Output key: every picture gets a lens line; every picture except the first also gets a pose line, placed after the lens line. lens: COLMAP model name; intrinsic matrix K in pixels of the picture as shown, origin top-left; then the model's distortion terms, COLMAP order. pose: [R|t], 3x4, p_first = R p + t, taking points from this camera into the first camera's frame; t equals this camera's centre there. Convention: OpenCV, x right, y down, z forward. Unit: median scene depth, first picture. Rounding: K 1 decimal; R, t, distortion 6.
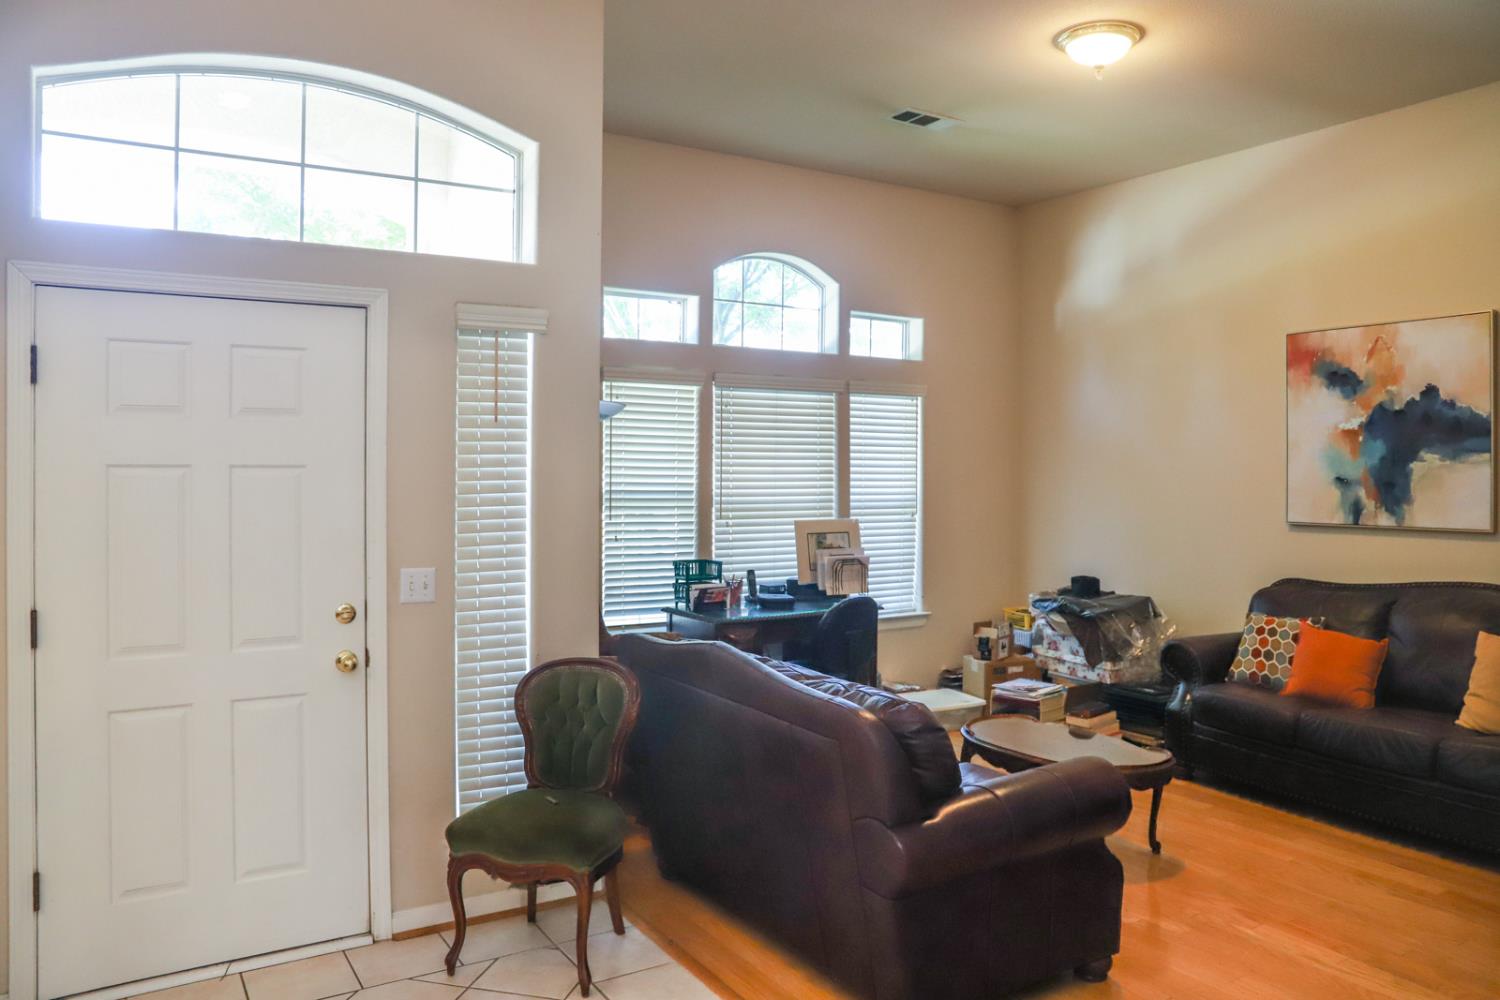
lens RADIAL K [[1060.8, 0, 746.1], [0, 1060.8, 467.5], [0, 0, 1]] dist [-0.119677, 0.082821]
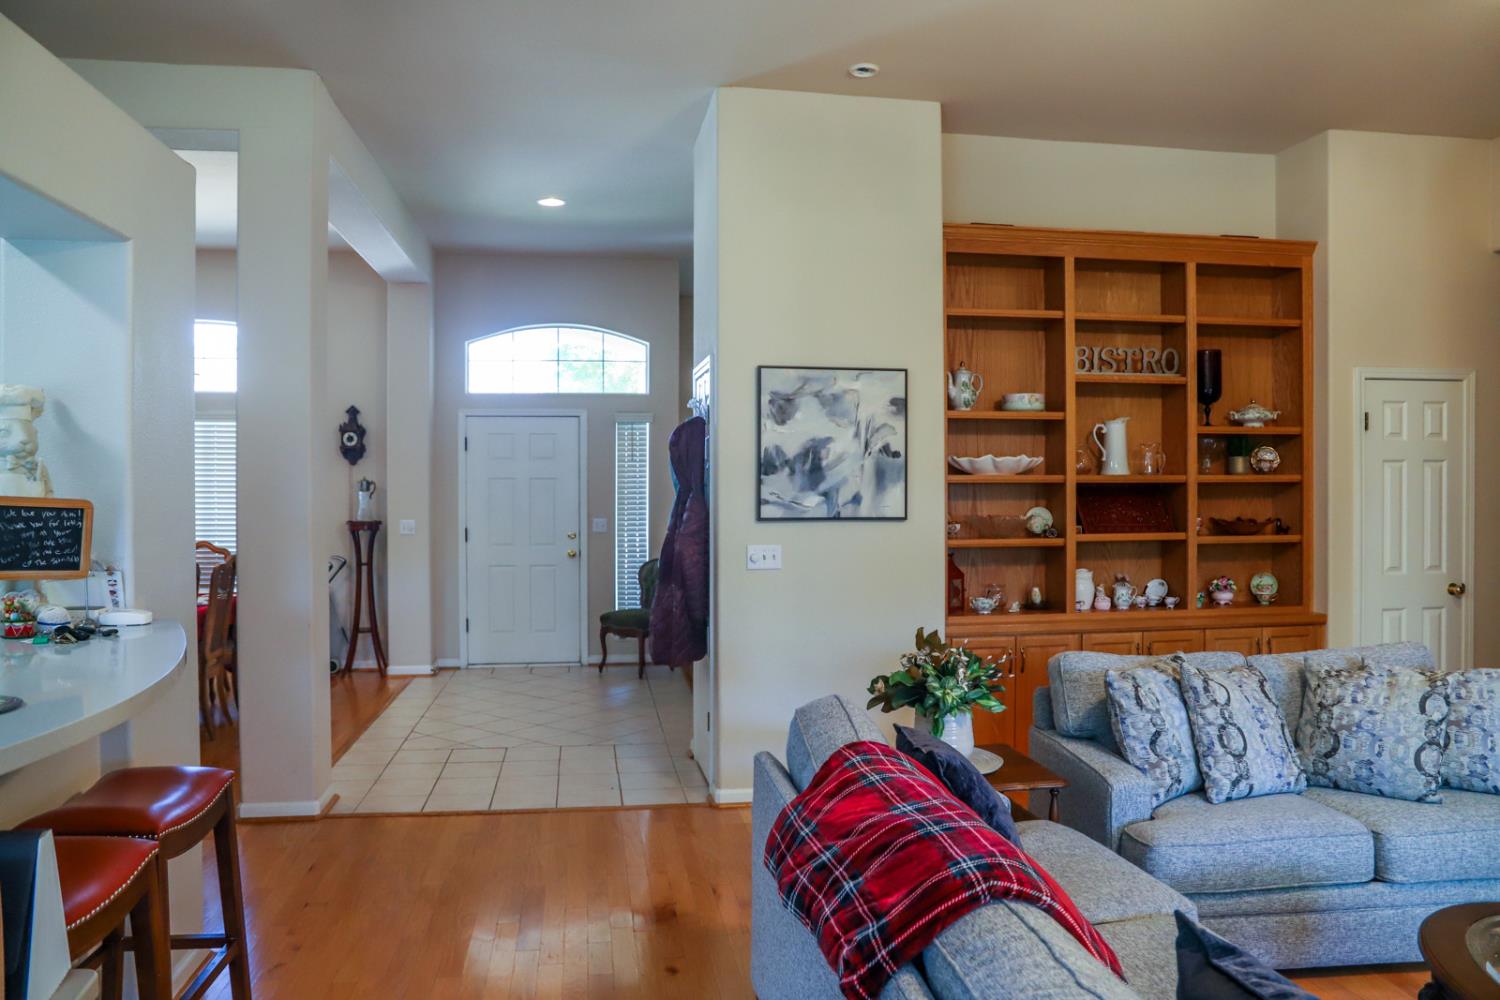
lens RADIAL K [[1086.2, 0, 751.7], [0, 1086.2, 489.7], [0, 0, 1]] dist [-0.113541, 0.095055]
pose [[0.917477, -0.004266, -0.397766, 0.679860], [0.003463, 0.999990, -0.002738, 0.022383], [0.397774, 0.001135, 0.917483, -0.800676]]
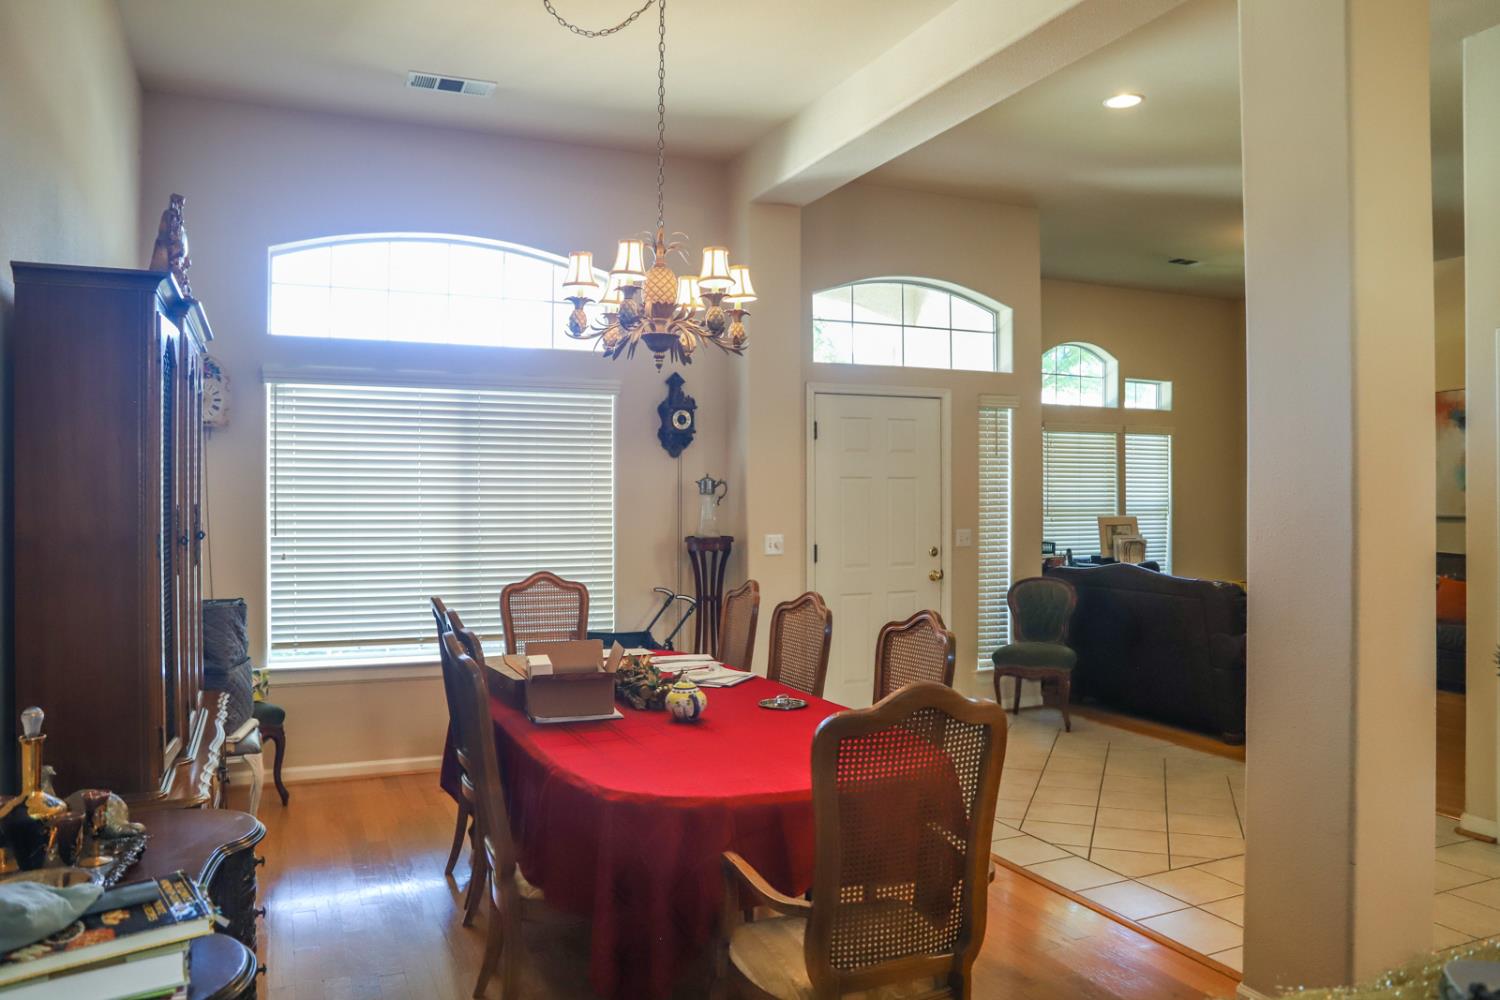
lens RADIAL K [[1086.2, 0, 751.7], [0, 1086.2, 489.7], [0, 0, 1]] dist [-0.113541, 0.095055]
pose [[0.993022, -0.005968, -0.117782, -0.301611], [0.005093, 0.999957, -0.007734, 0.022438], [0.117823, 0.007080, 0.993009, -0.687967]]
